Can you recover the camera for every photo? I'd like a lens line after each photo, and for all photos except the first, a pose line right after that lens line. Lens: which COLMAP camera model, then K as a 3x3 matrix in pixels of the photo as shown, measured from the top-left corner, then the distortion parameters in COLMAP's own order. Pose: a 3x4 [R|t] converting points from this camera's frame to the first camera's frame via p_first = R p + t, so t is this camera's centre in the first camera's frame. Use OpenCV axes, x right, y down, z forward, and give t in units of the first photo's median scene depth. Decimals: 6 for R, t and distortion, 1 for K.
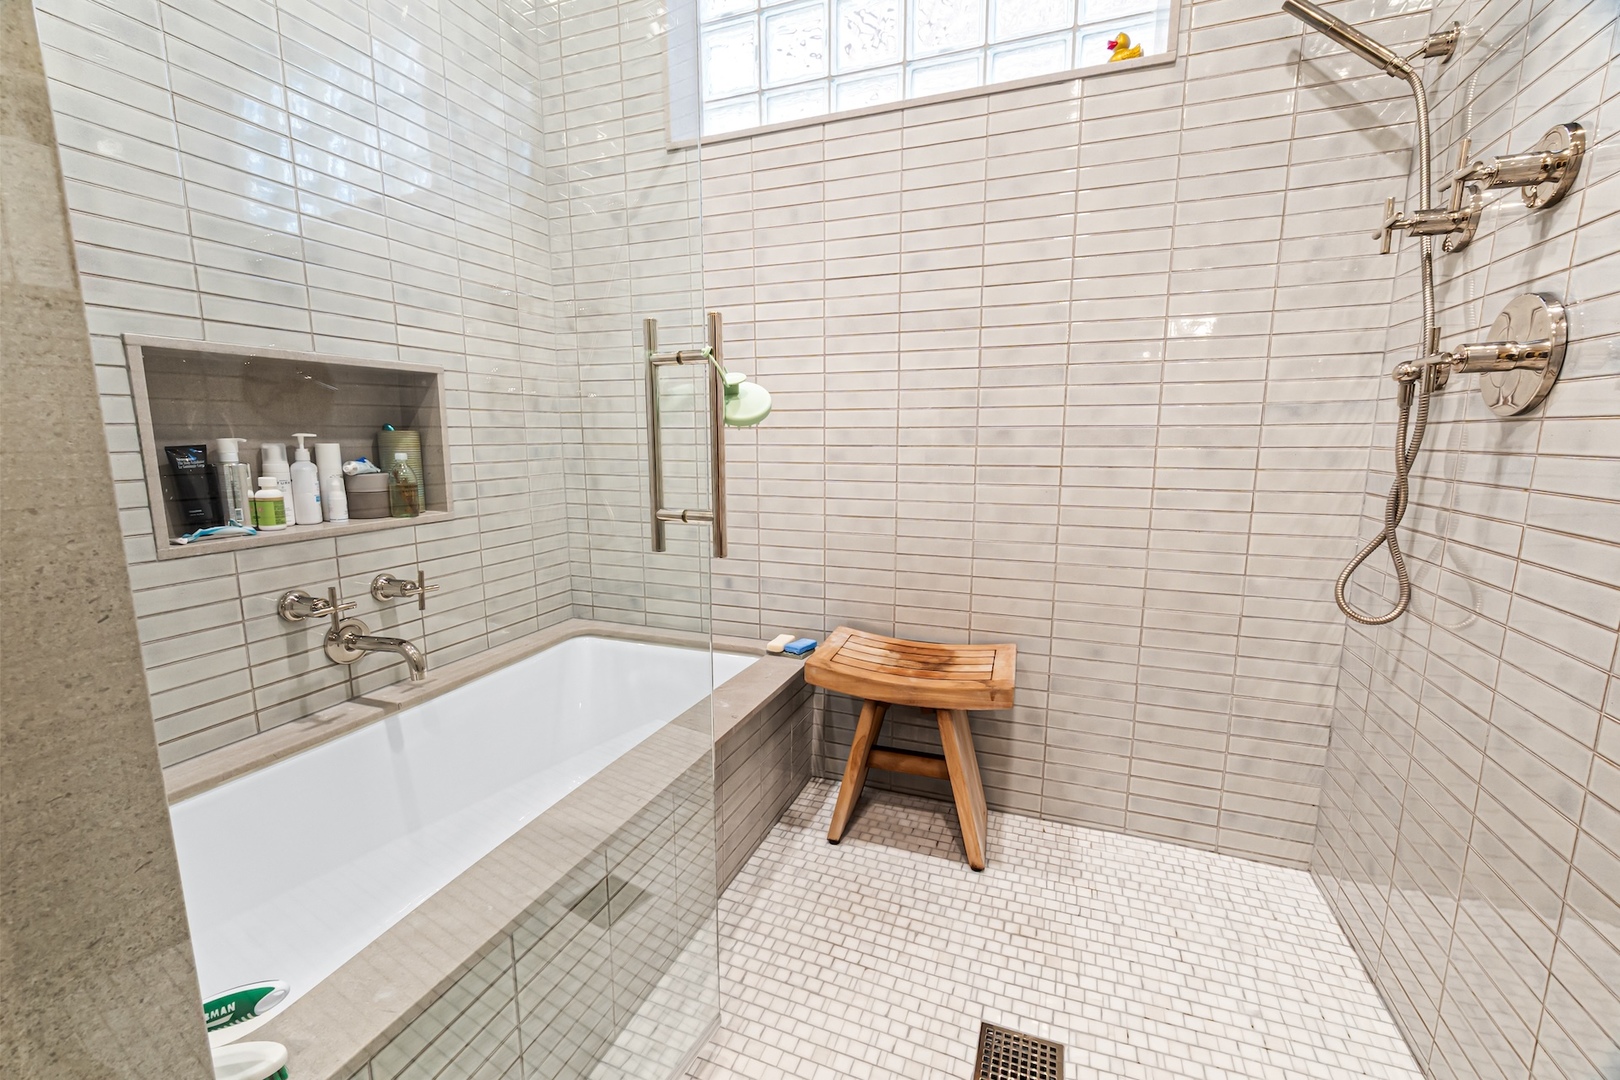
lens RADIAL K [[704.9, 0, 769.5], [0, 704.9, 557.5], [0, 0, 1]] dist [-0.005940, 0.002600]
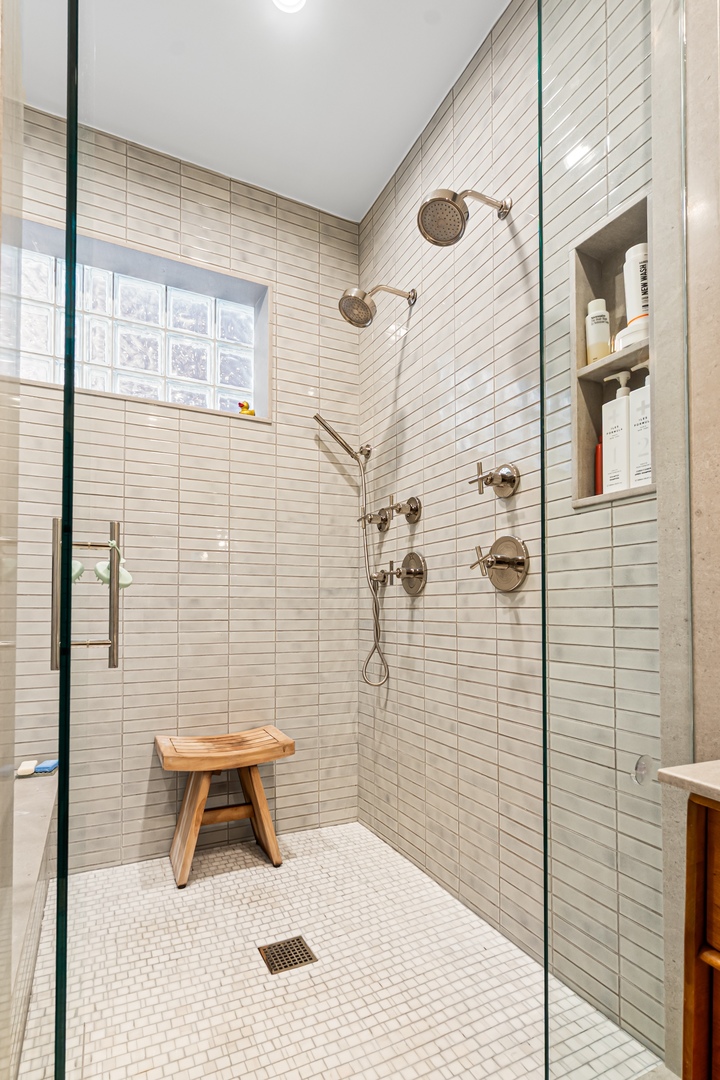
lens RADIAL K [[552.3, 0, 372.2], [0, 552.3, 593.2], [0, 0, 1]] dist [0.009142, -0.001173]
pose [[0.652420, 0.028036, 0.757339, -0.465664], [0.126734, 0.981208, -0.145500, 0.057689], [-0.747186, 0.190908, 0.636606, -0.165824]]
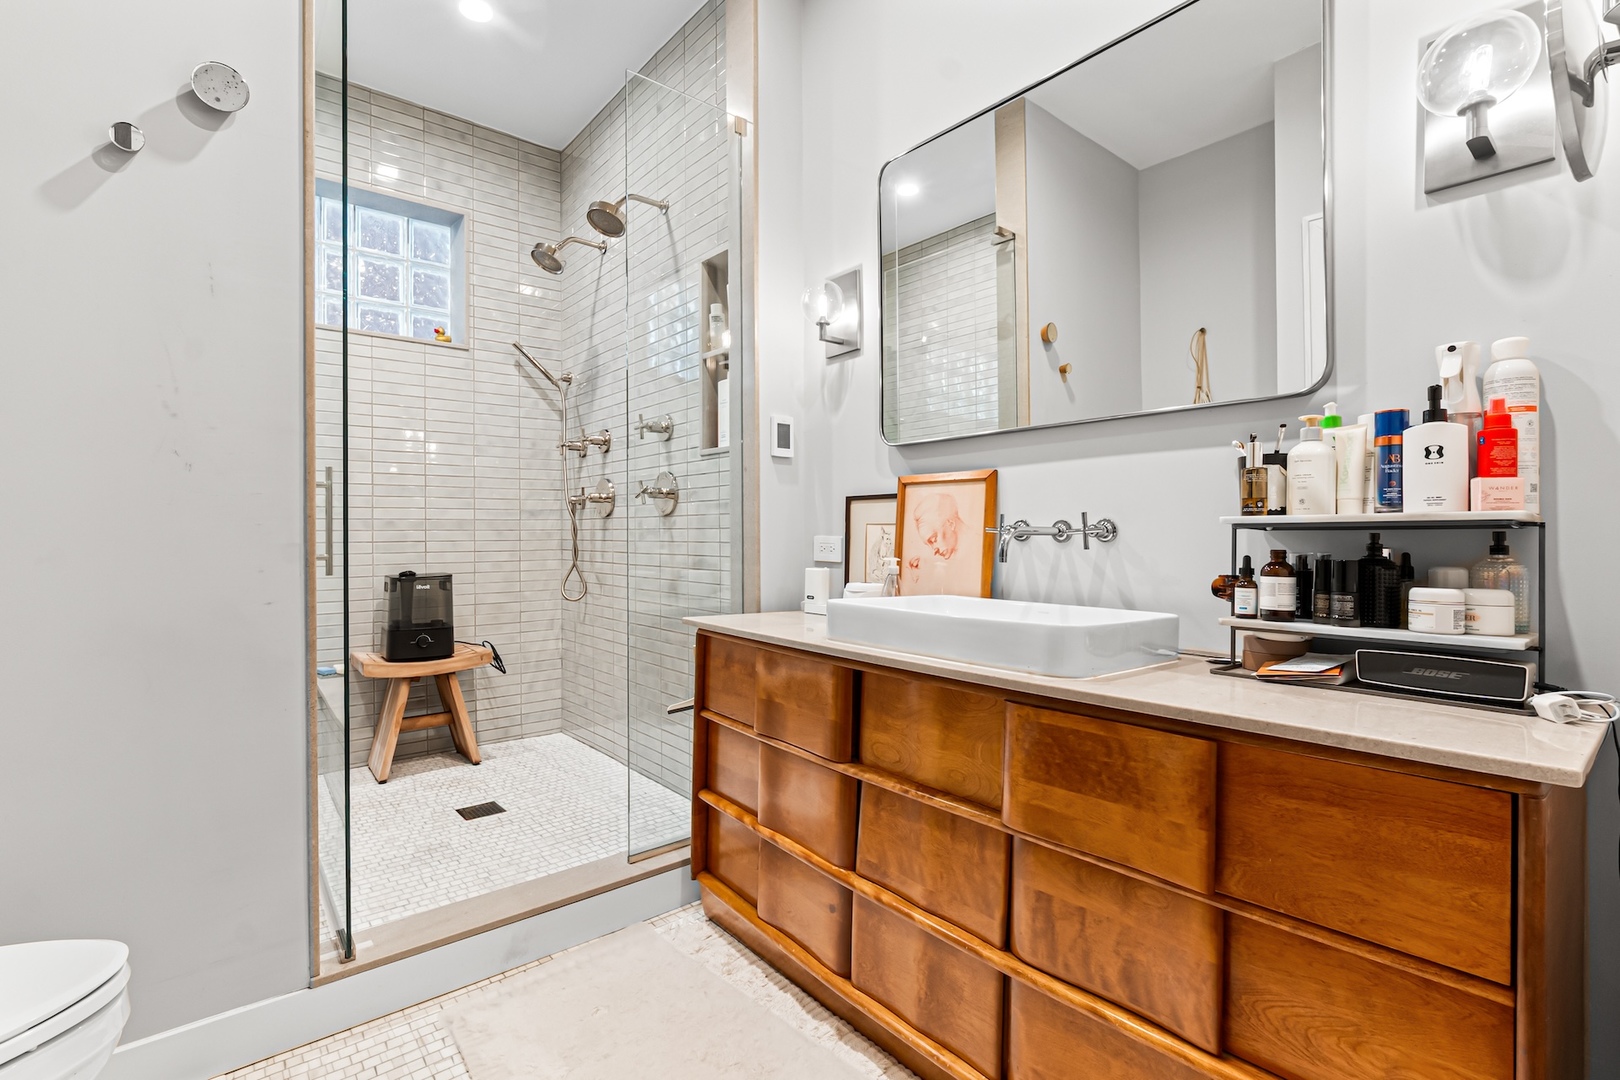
lens RADIAL K [[750.4, 0, 806.2], [0, 750.4, 527.1], [0, 0, 1]] dist [-0.001493, 0.001697]
pose [[0.473502, 0.006193, 0.880771, -0.975161], [0.153087, 0.984177, -0.089219, 0.184882], [-0.867387, 0.177080, 0.465062, -0.881426]]
